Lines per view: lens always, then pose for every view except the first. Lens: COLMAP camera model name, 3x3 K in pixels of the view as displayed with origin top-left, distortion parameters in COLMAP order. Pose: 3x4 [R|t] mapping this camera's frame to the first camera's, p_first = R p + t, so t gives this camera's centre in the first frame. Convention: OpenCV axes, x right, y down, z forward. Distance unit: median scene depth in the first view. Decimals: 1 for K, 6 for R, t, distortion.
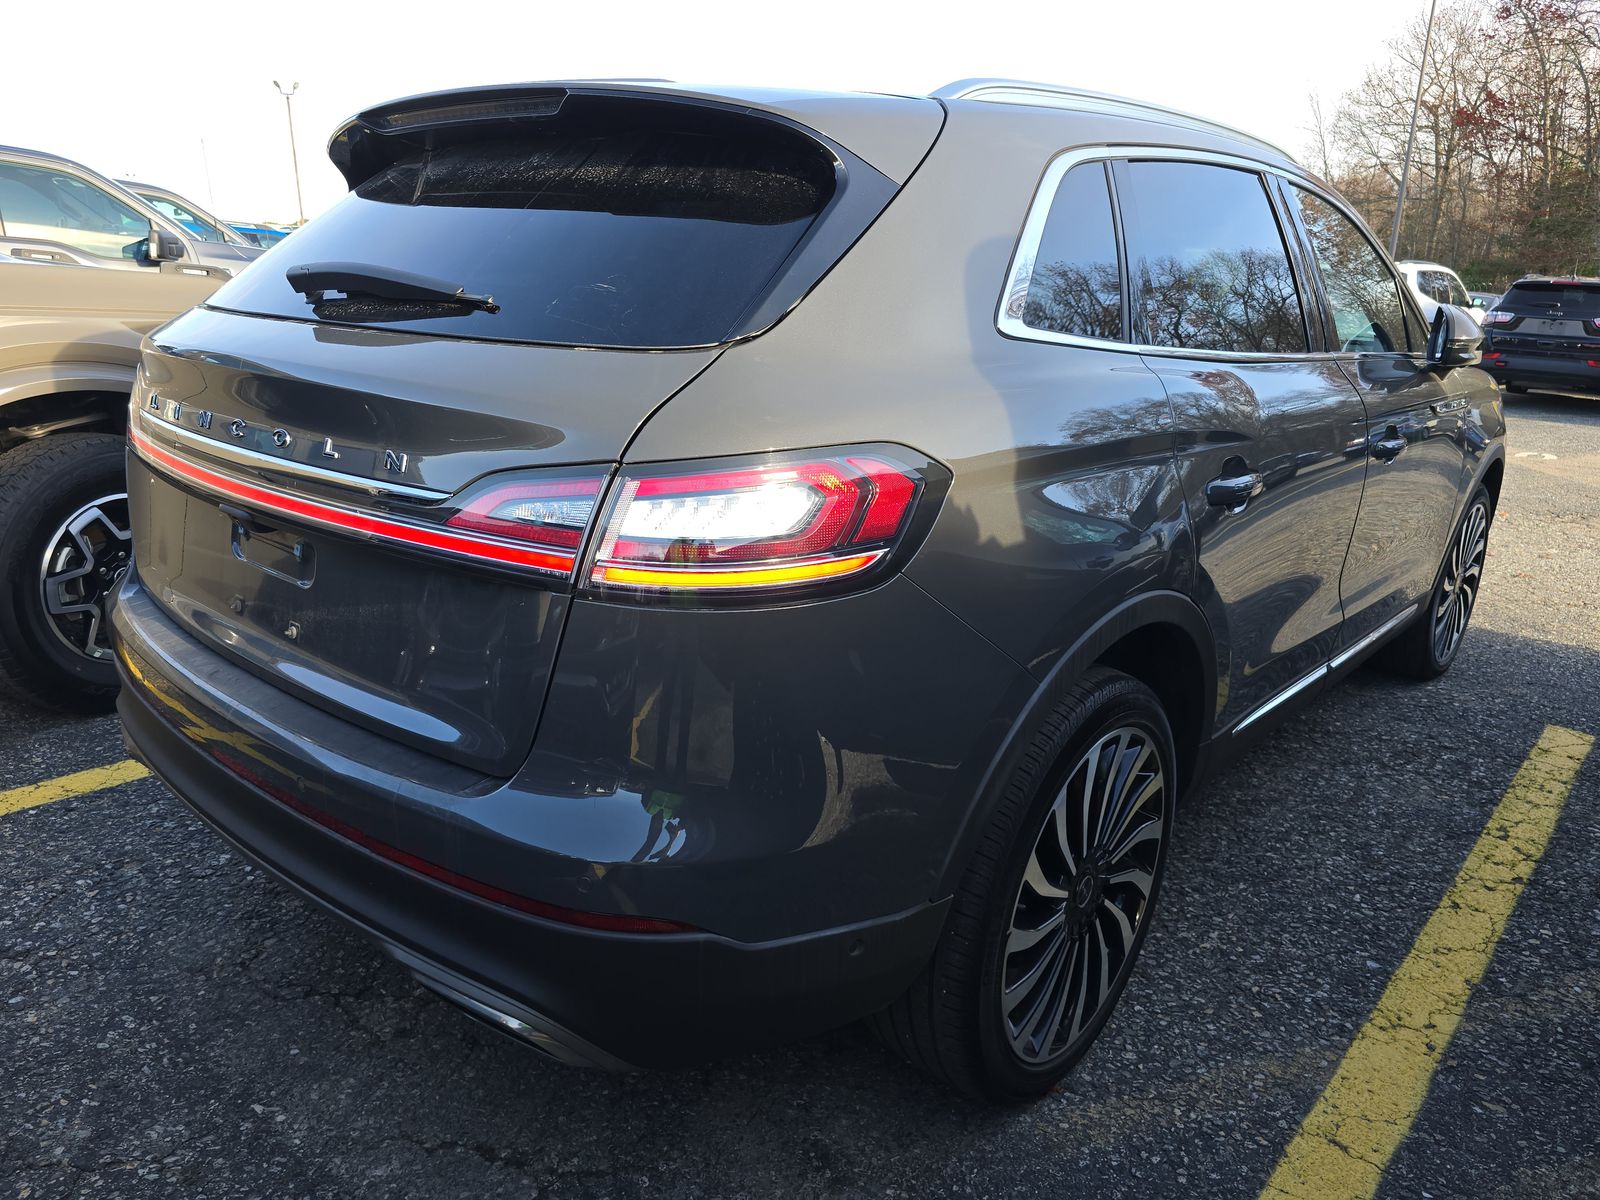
lens RADIAL K [[1066.2, 0, 794.4], [0, 1066.2, 598.1], [0, 0, 1]] dist [0.009248, -0.003394]
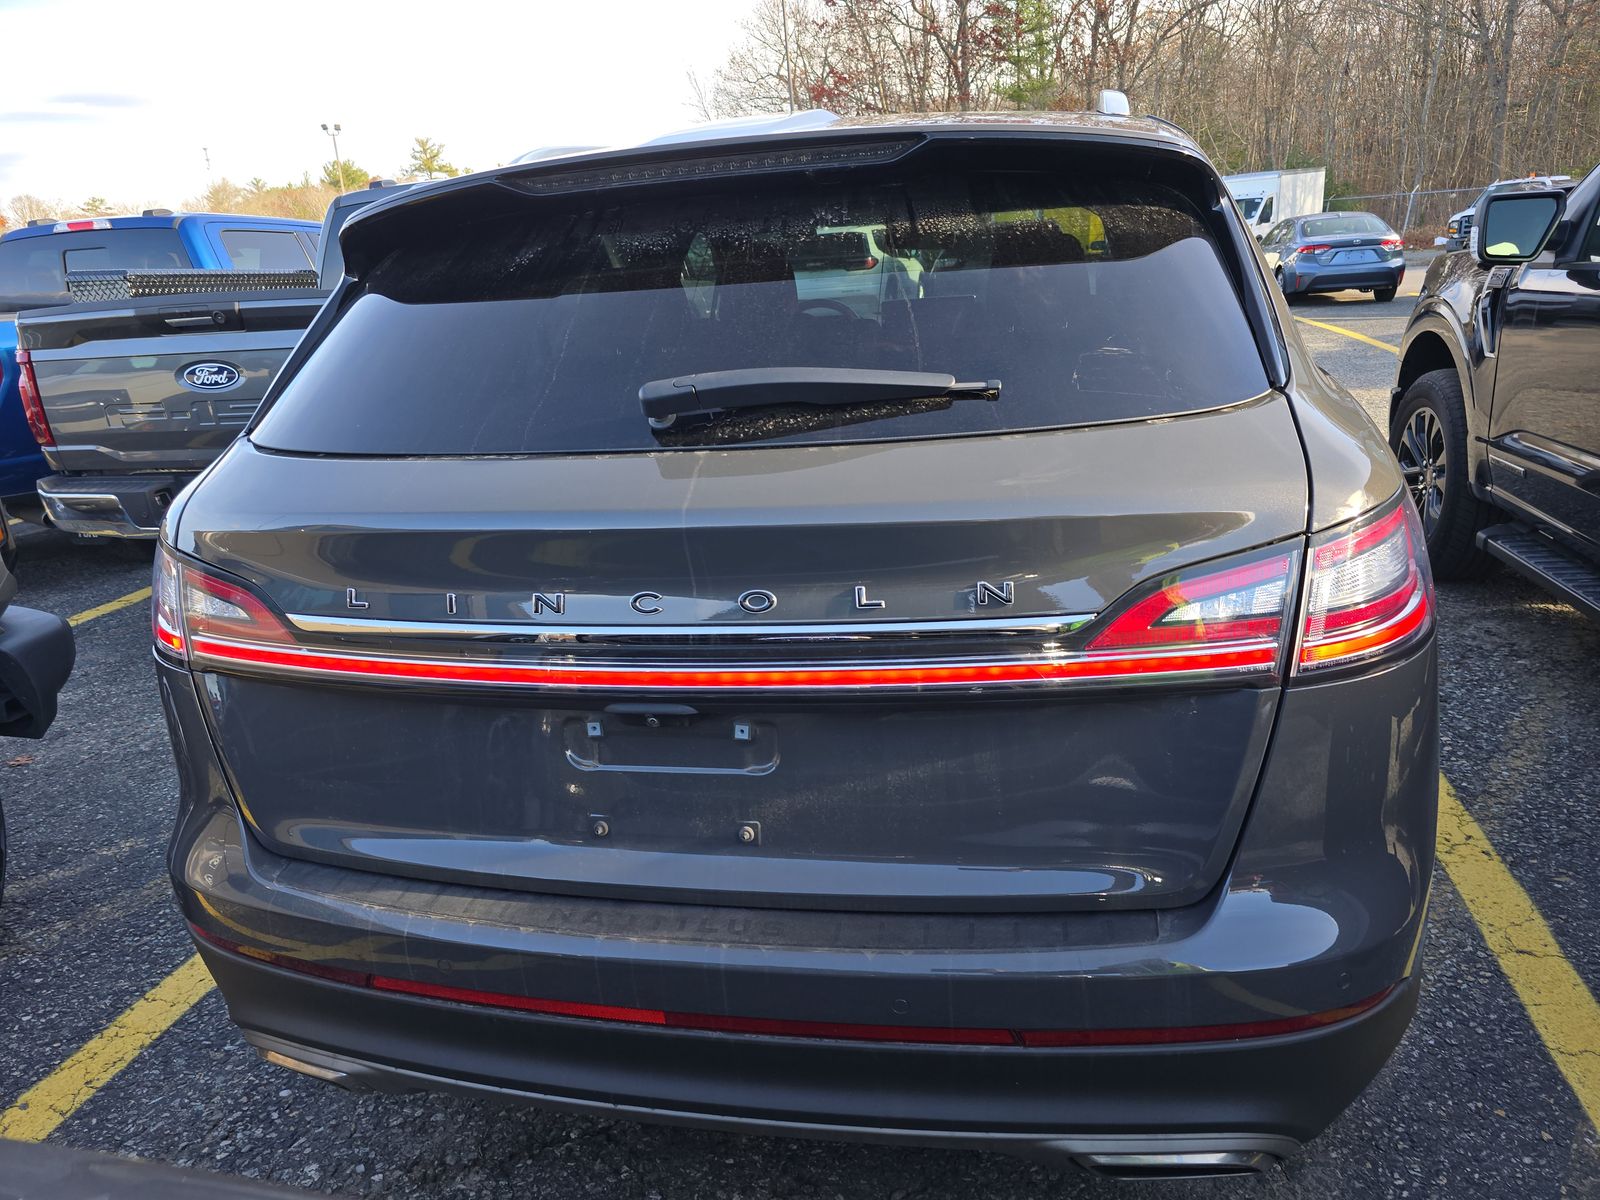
lens RADIAL K [[1066.2, 0, 795.5], [0, 1066.2, 601.7], [0, 0, 1]] dist [0.009248, -0.003394]
pose [[0.875725, -0.245195, 0.415914, -0.560560], [0.239744, 0.968575, 0.066215, -0.139768], [-0.419080, 0.041727, 0.906990, 0.199505]]
